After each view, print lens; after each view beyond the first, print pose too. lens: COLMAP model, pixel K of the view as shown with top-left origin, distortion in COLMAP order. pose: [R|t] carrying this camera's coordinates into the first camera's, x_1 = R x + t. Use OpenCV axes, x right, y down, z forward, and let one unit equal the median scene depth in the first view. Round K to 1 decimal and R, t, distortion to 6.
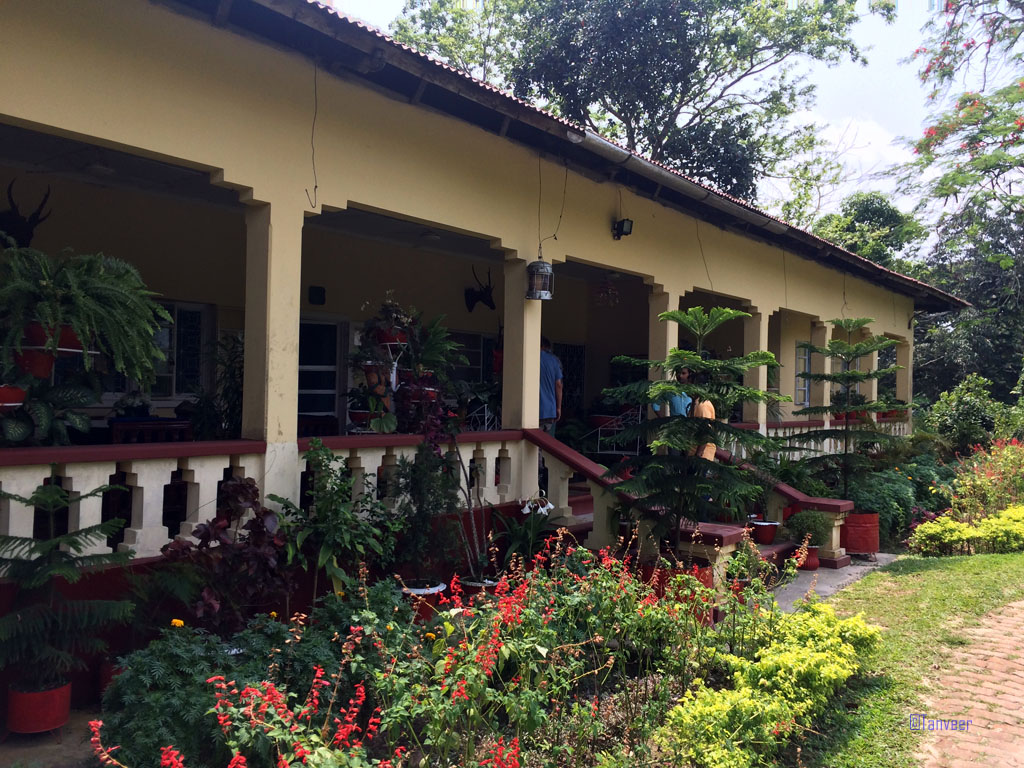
lens RADIAL K [[859.3, 0, 513.0], [0, 859.3, 382.4], [0, 0, 1]] dist [0.076810, -0.126919]
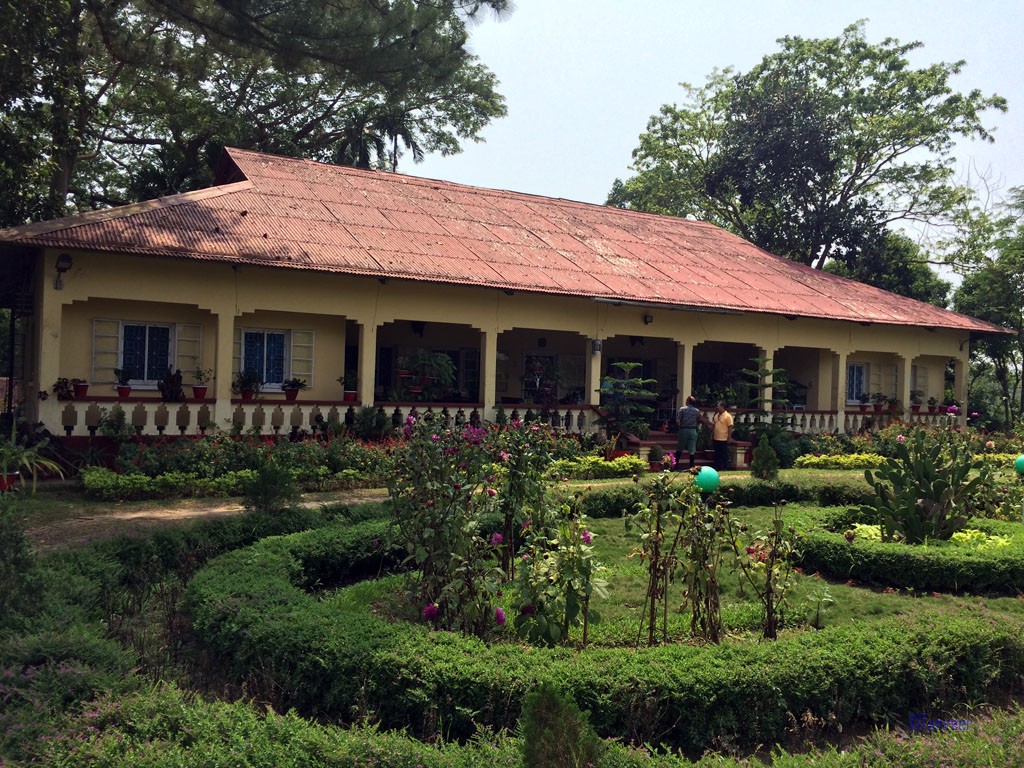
lens RADIAL K [[859.3, 0, 513.0], [0, 859.3, 382.4], [0, 0, 1]] dist [0.076810, -0.126919]
pose [[0.921645, 0.014664, -0.387757, 0.810670], [-0.012503, 0.999889, 0.008096, -0.030897], [0.387833, -0.002614, 0.921726, -1.480425]]
